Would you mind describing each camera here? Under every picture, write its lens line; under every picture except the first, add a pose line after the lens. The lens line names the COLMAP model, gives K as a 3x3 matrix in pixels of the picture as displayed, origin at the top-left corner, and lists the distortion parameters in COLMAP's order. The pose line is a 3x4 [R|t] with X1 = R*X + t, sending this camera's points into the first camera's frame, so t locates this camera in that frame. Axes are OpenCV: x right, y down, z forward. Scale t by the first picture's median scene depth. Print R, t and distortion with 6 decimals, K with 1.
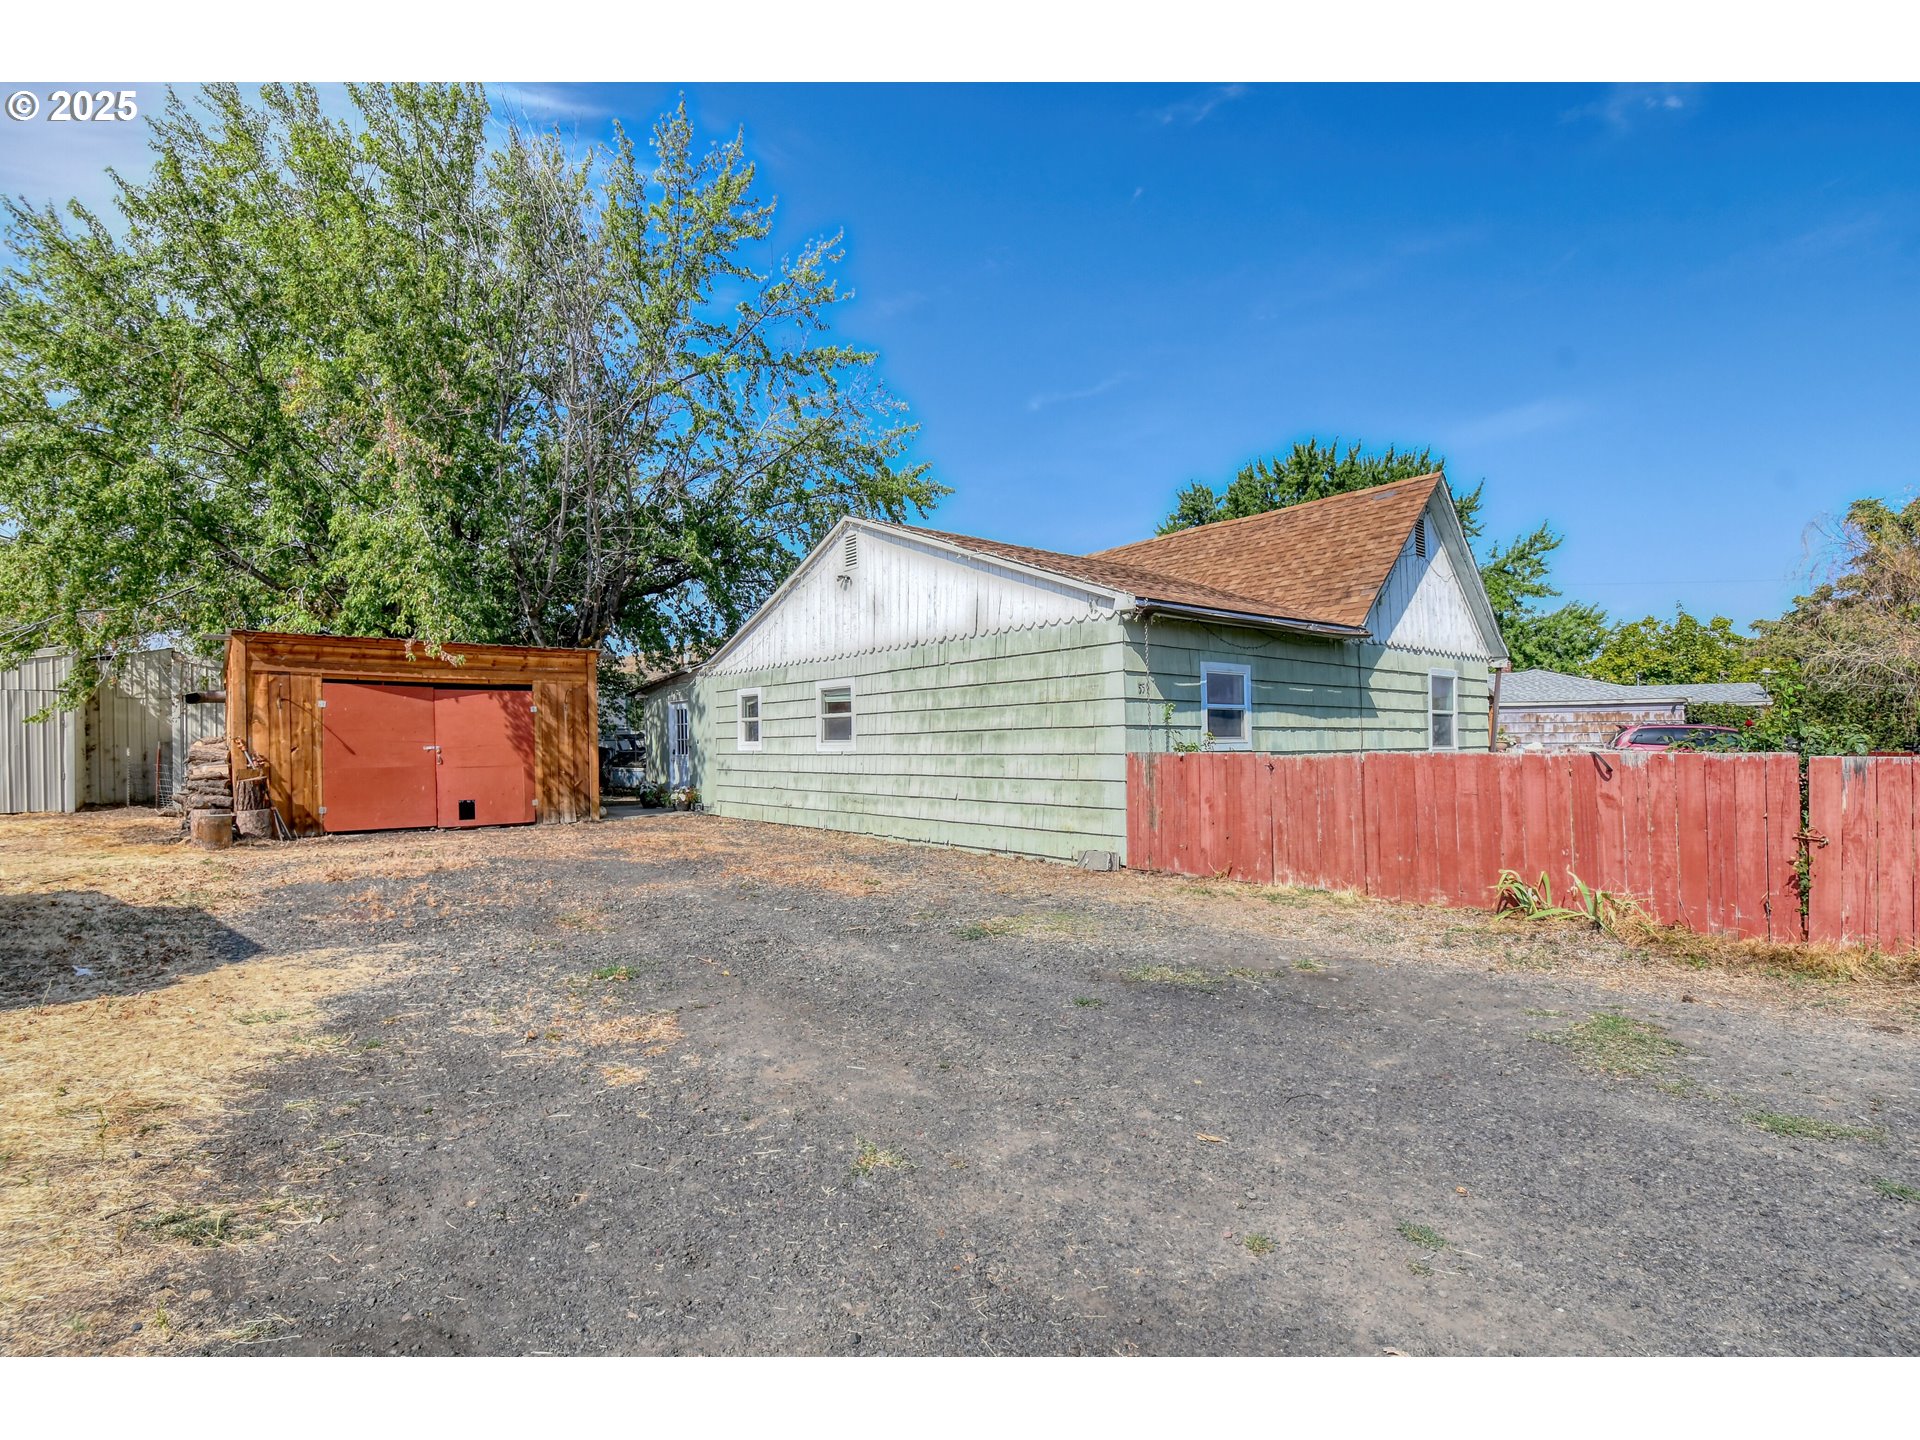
lens RADIAL K [[911.4, 0, 964.1], [0, 911.4, 741.5], [0, 0, 1]] dist [0.003240, -0.015071]
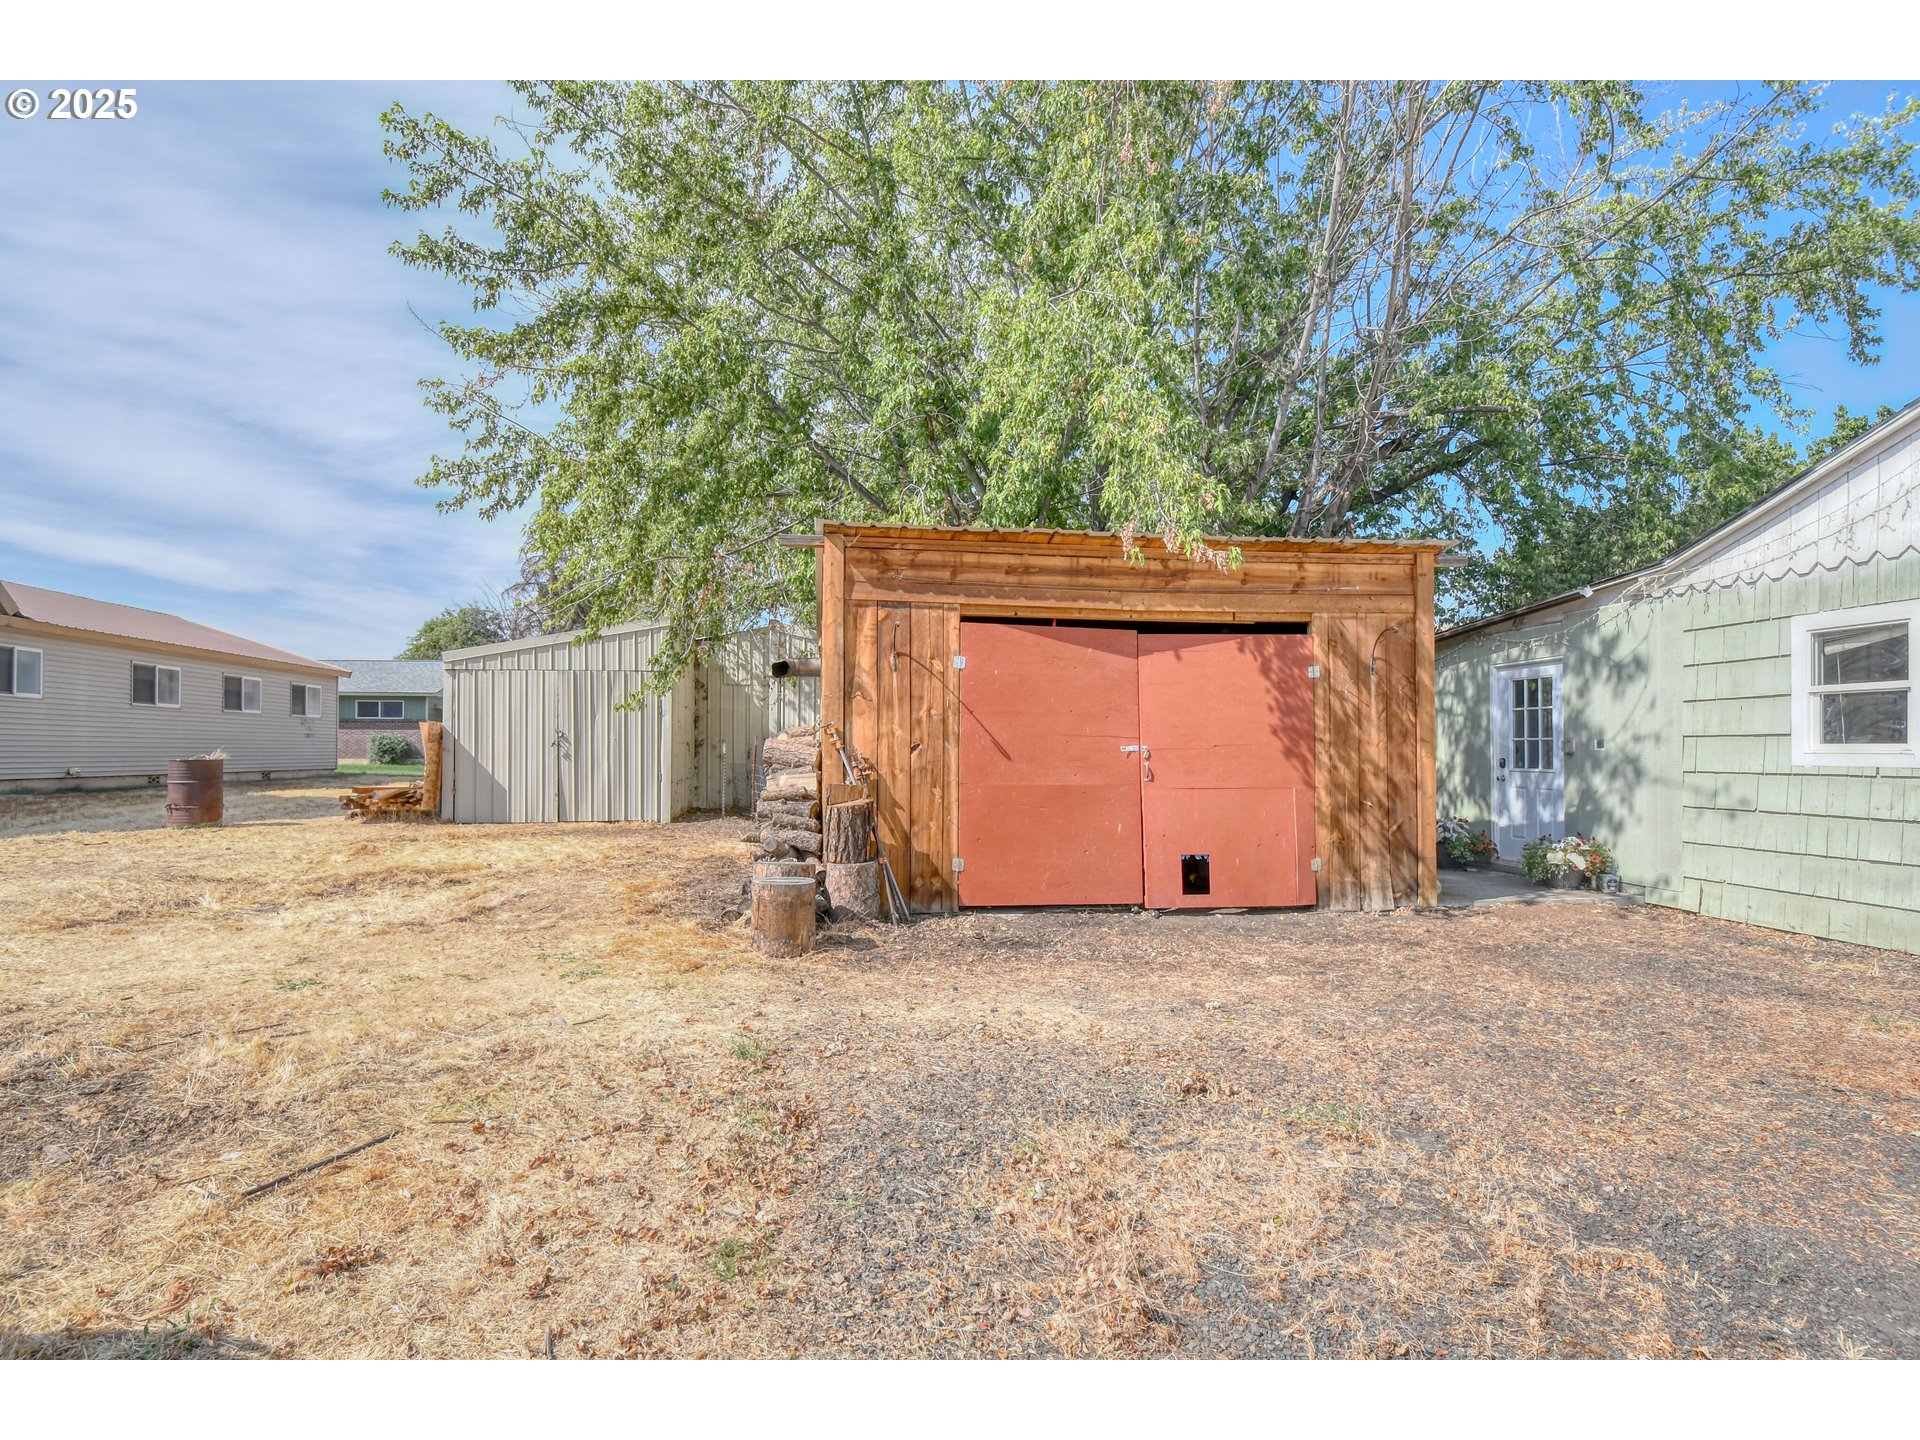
lens RADIAL K [[950.7, 0, 954.5], [0, 950.7, 736.5], [0, 0, 1]] dist [-0.000109, -0.000206]
pose [[0.848076, 0.007163, -0.529826, -0.410875], [-0.012473, 0.999901, -0.006447, 0.005180], [0.529727, 0.012076, 0.848082, 0.524822]]
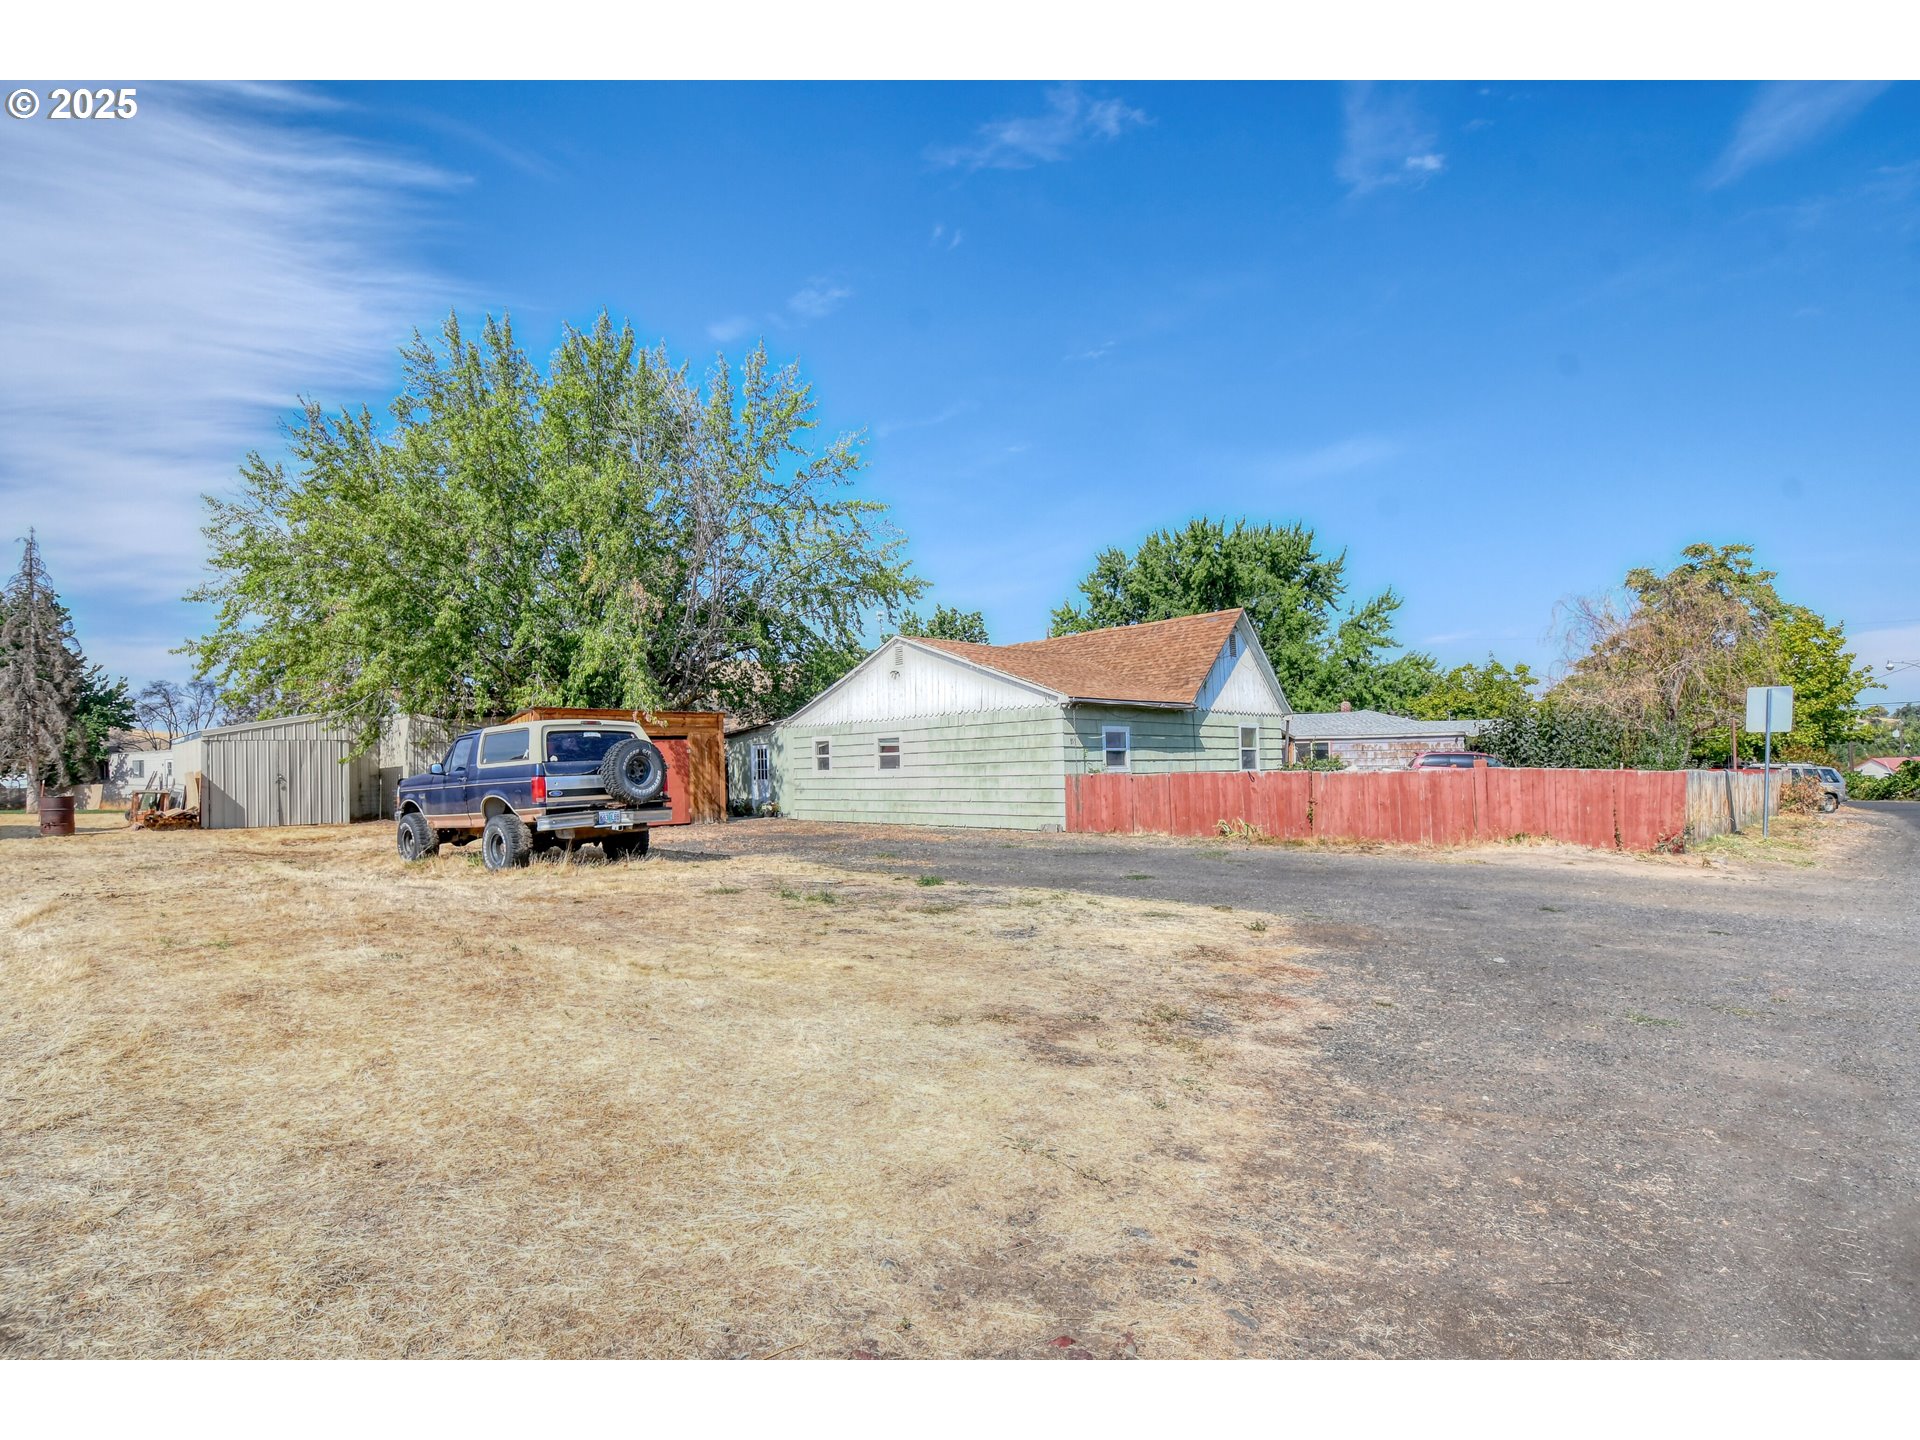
lens RADIAL K [[950.7, 0, 954.5], [0, 950.7, 736.5], [0, 0, 1]] dist [-0.000109, -0.000206]
pose [[0.997193, -0.007196, 0.074527, -0.154086], [0.009670, 0.999412, -0.032883, -0.002612], [-0.074247, 0.033512, 0.996677, -0.749947]]
